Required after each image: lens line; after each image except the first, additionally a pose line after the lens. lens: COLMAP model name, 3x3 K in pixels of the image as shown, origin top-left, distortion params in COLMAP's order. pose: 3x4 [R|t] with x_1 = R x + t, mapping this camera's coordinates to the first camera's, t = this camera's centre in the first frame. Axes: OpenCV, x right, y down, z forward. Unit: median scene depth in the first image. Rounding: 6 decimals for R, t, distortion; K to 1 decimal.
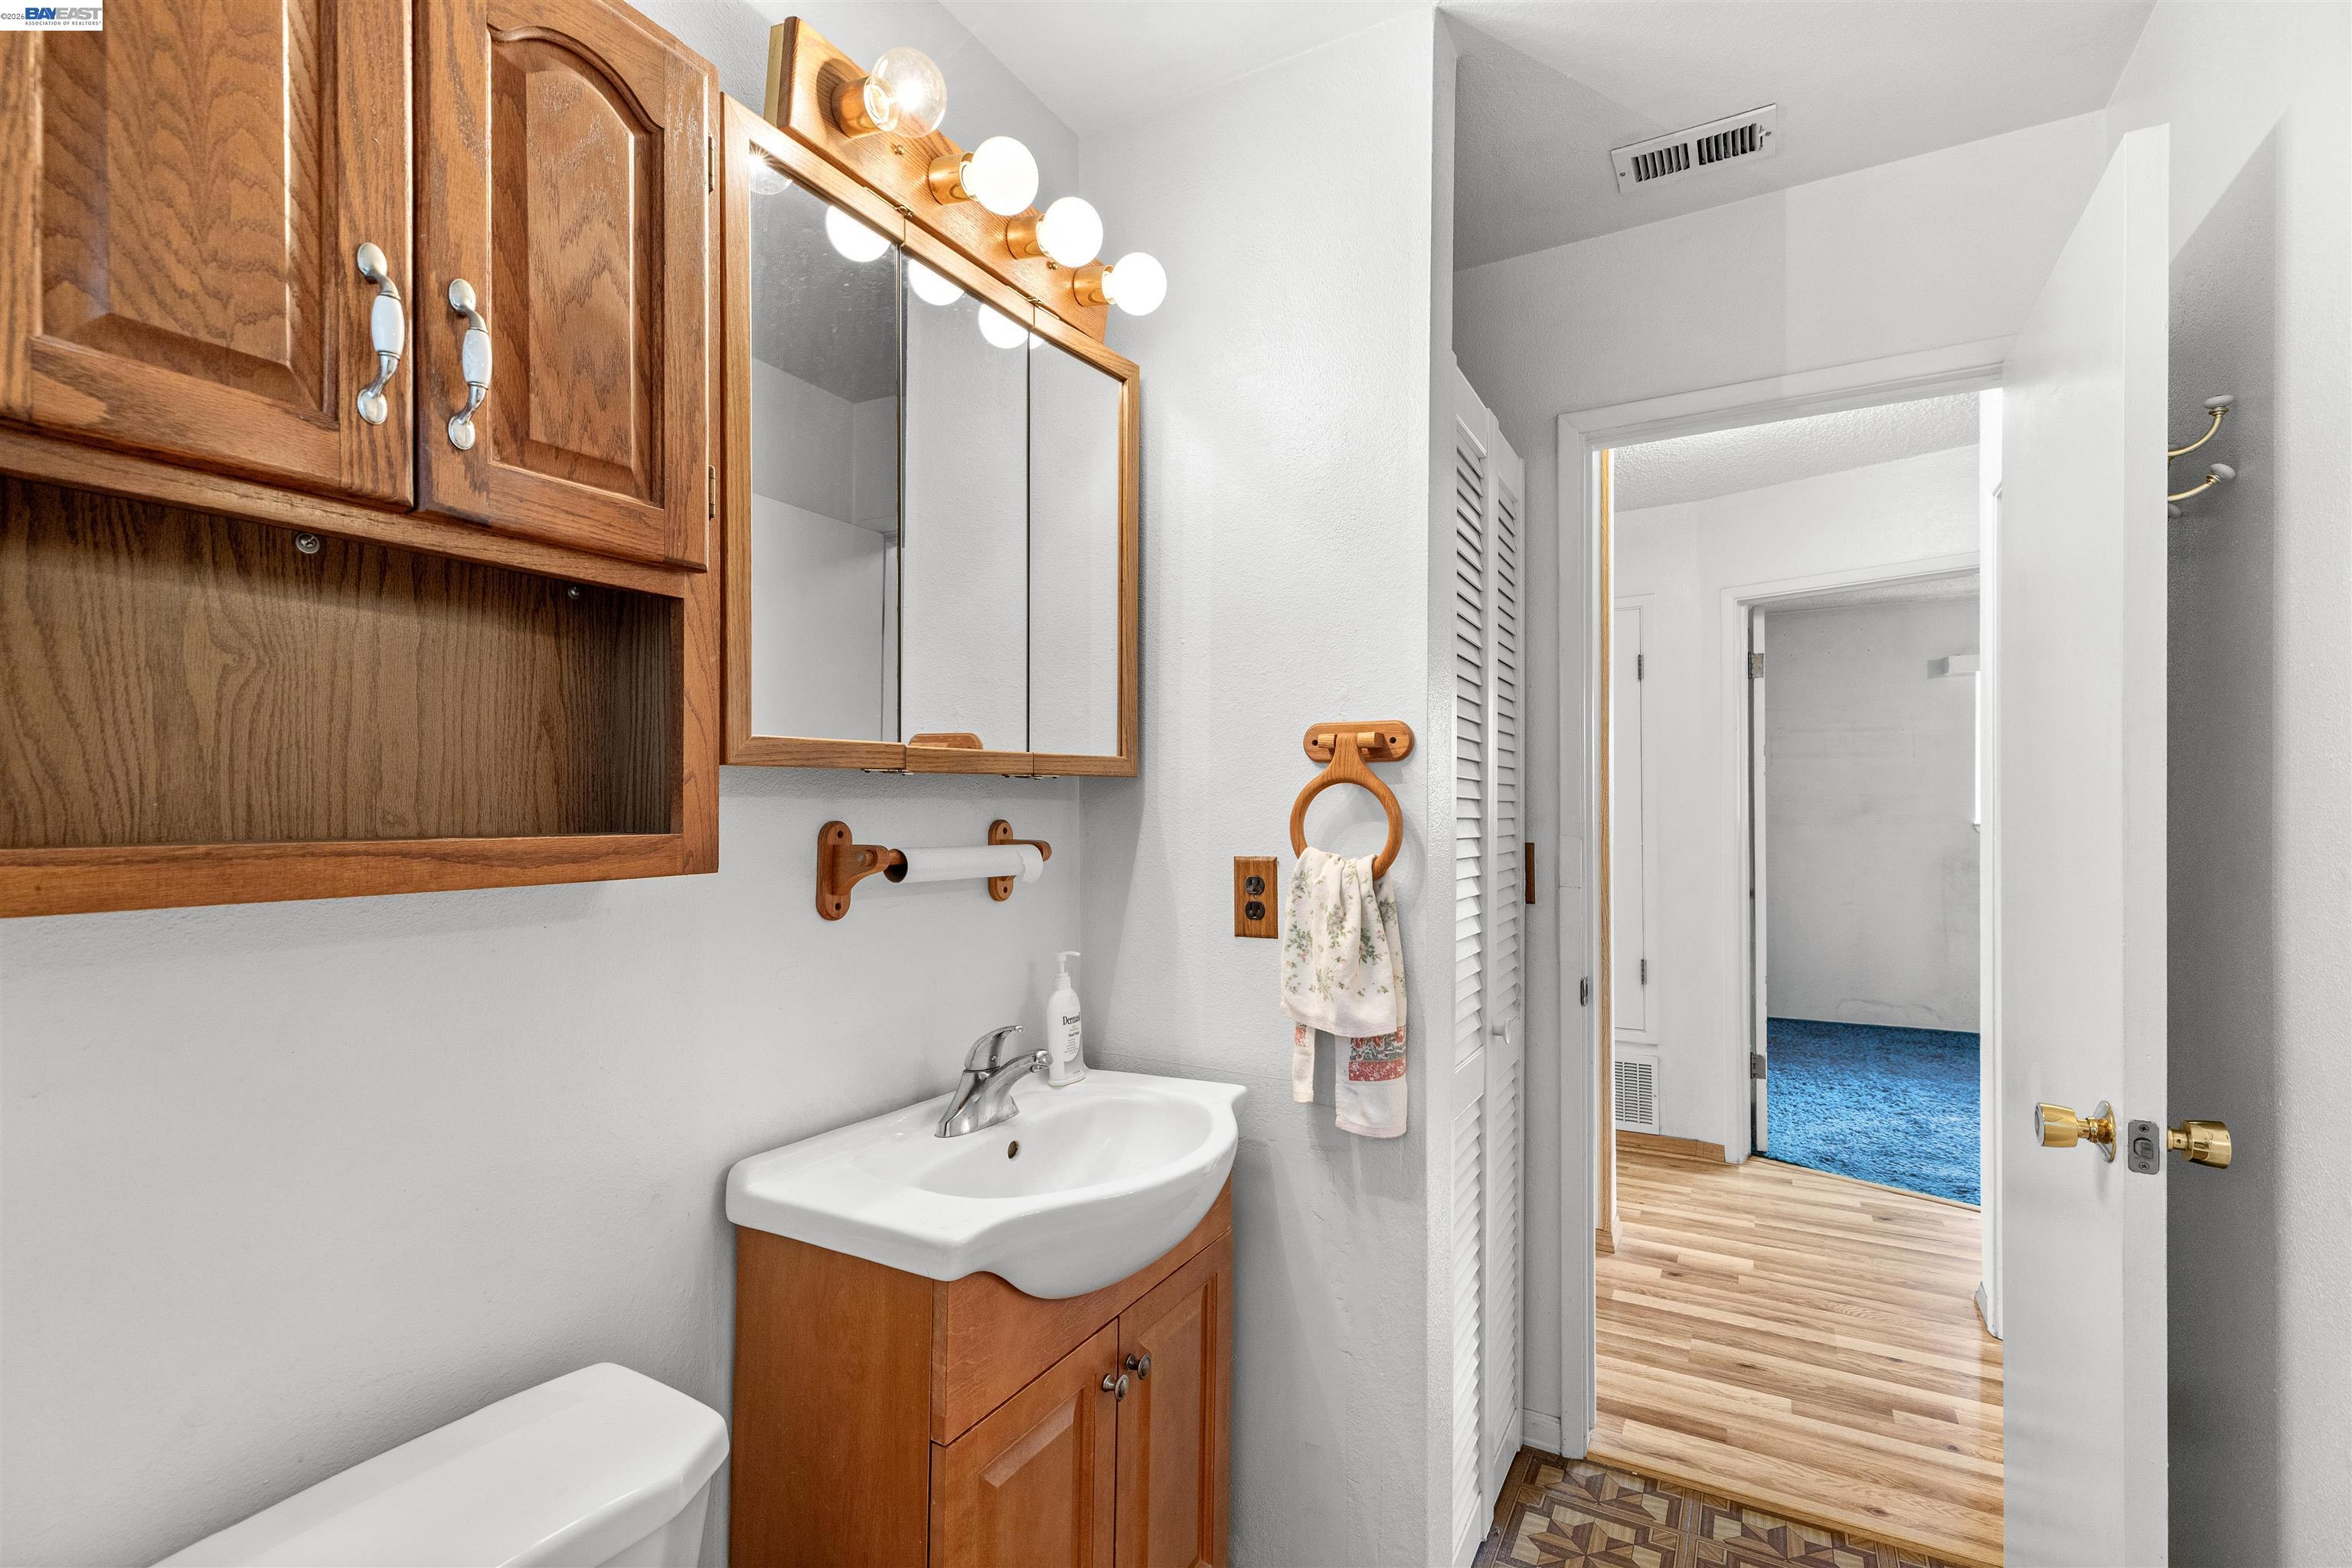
lens RADIAL K [[1066.6, 0, 1186.3], [0, 1066.6, 797.3], [0, 0, 1]] dist [0.001493, 0.000164]
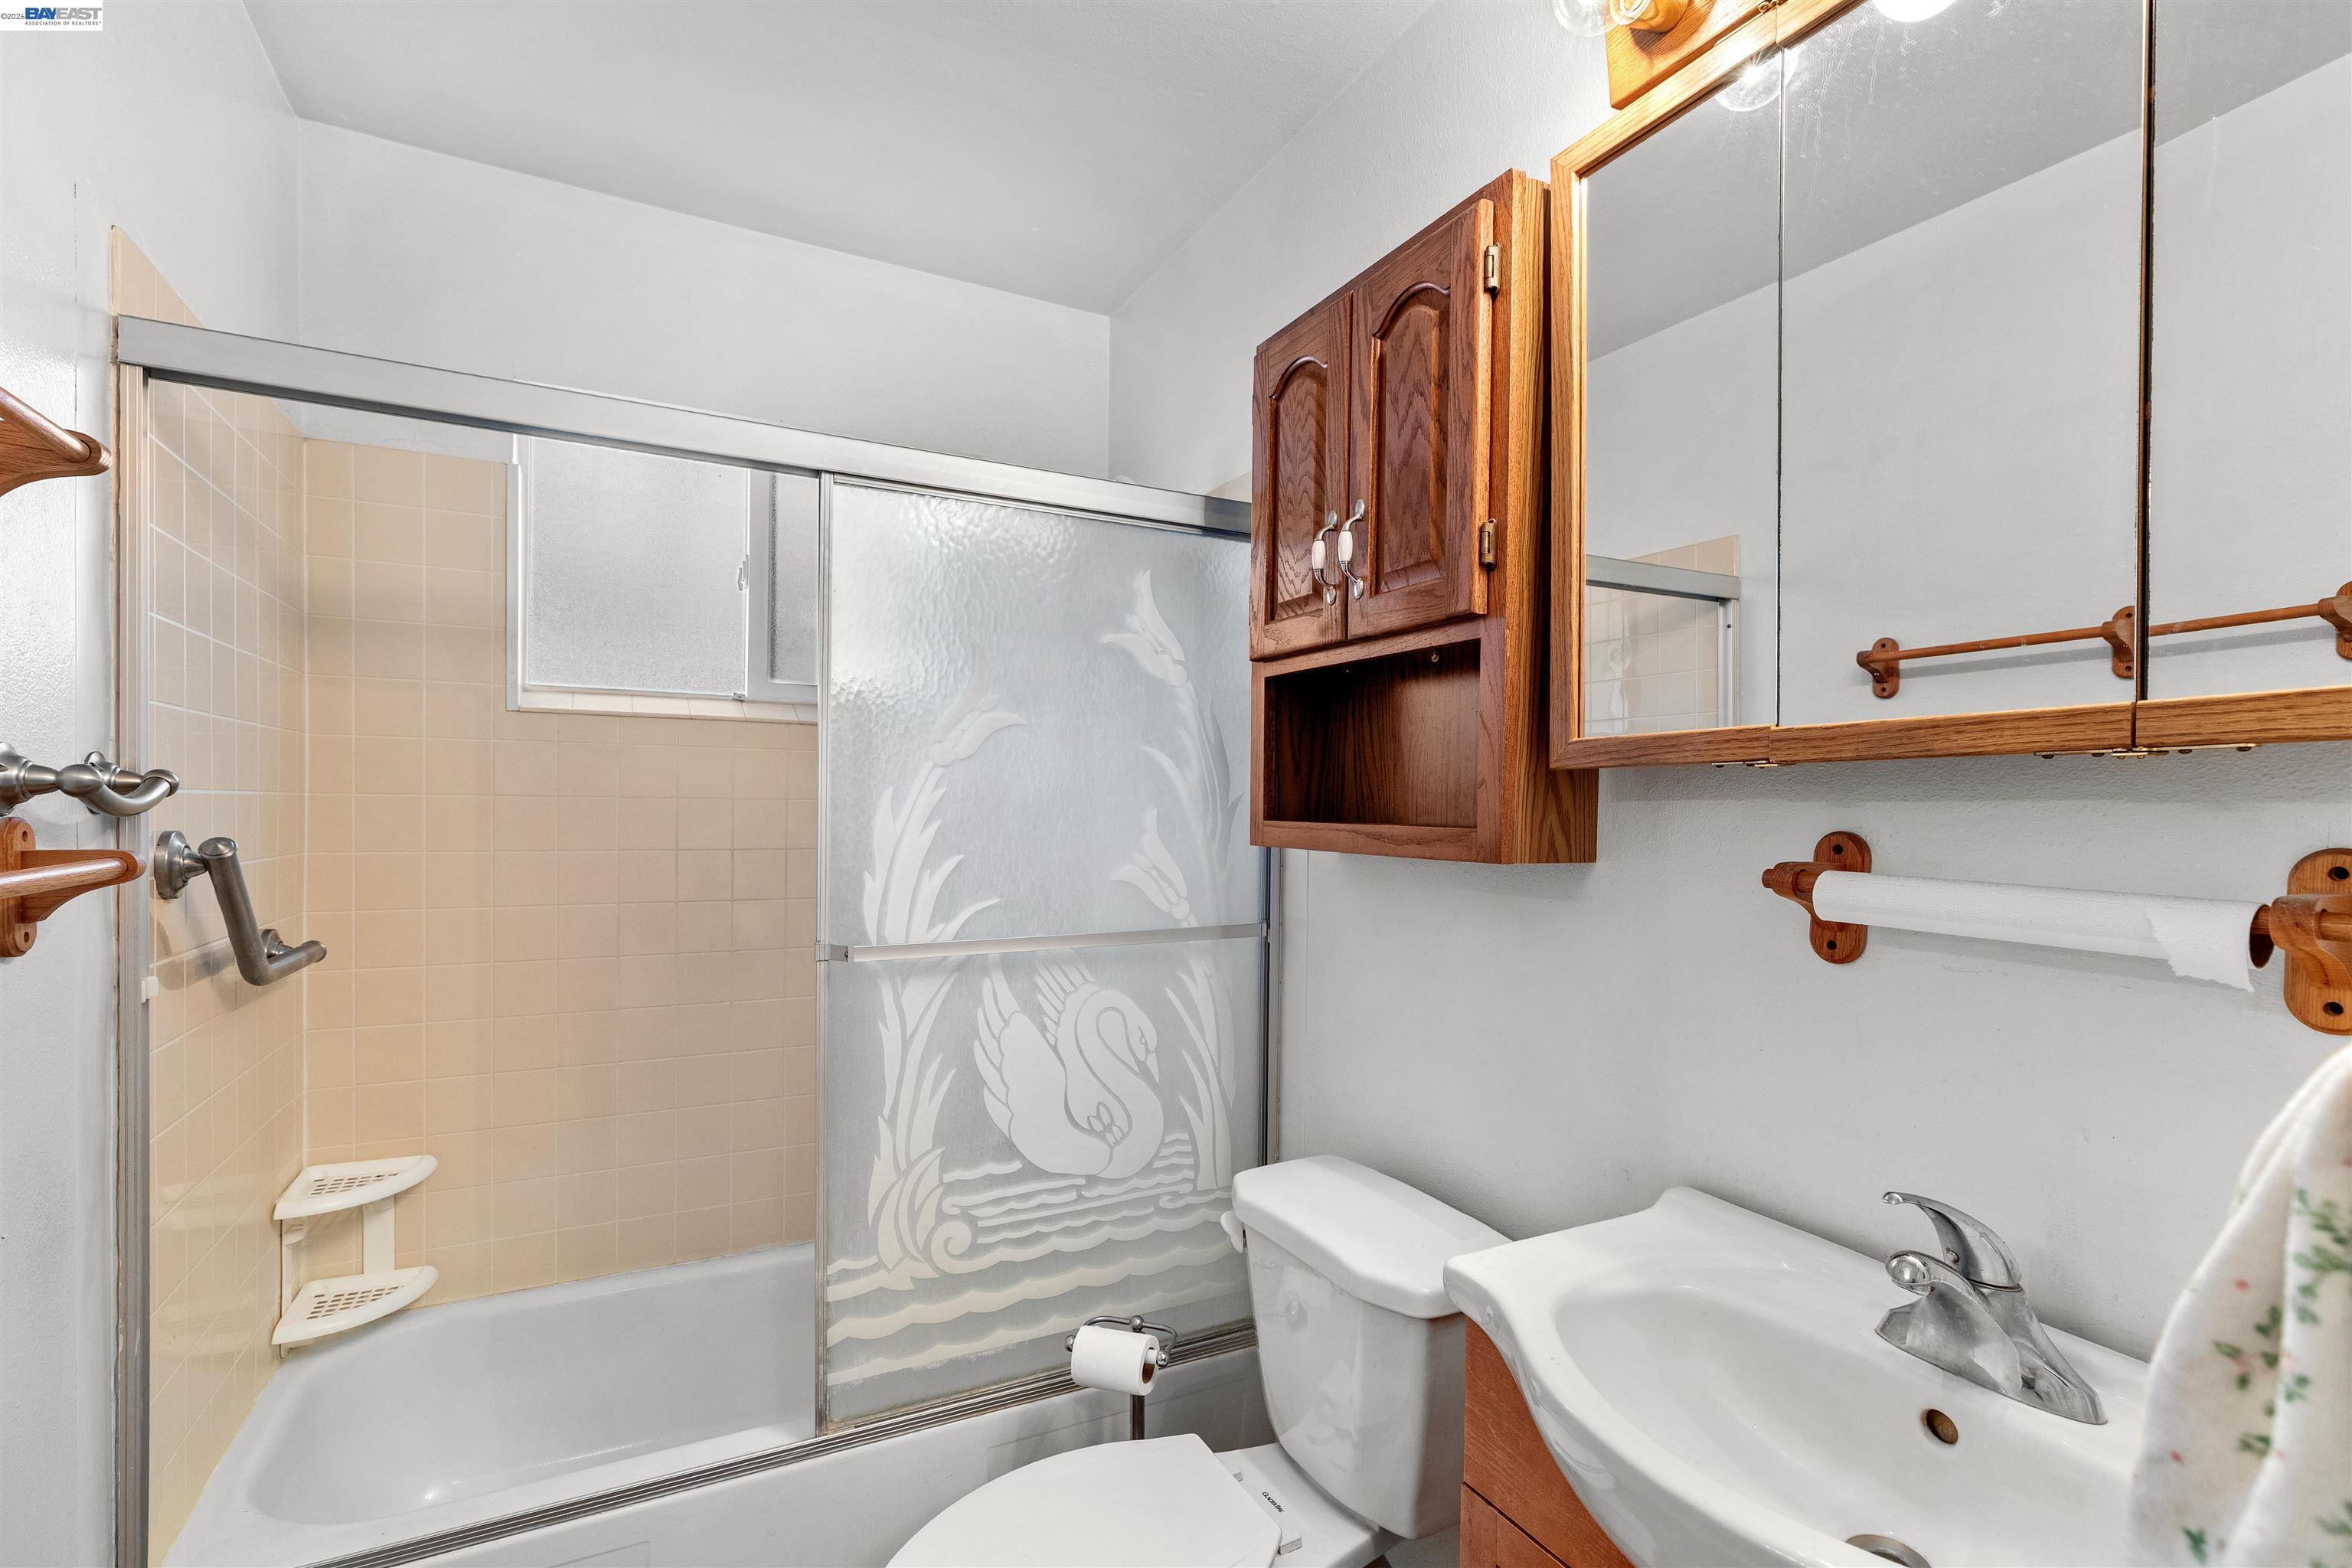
lens RADIAL K [[1066.6, 0, 1186.3], [0, 1066.6, 797.3], [0, 0, 1]] dist [0.001493, 0.000164]
pose [[-0.539443, -0.009079, -0.841973, 0.831998], [-0.001854, 0.999952, -0.009595, 0.010887], [0.842020, -0.003614, -0.539434, 1.536328]]
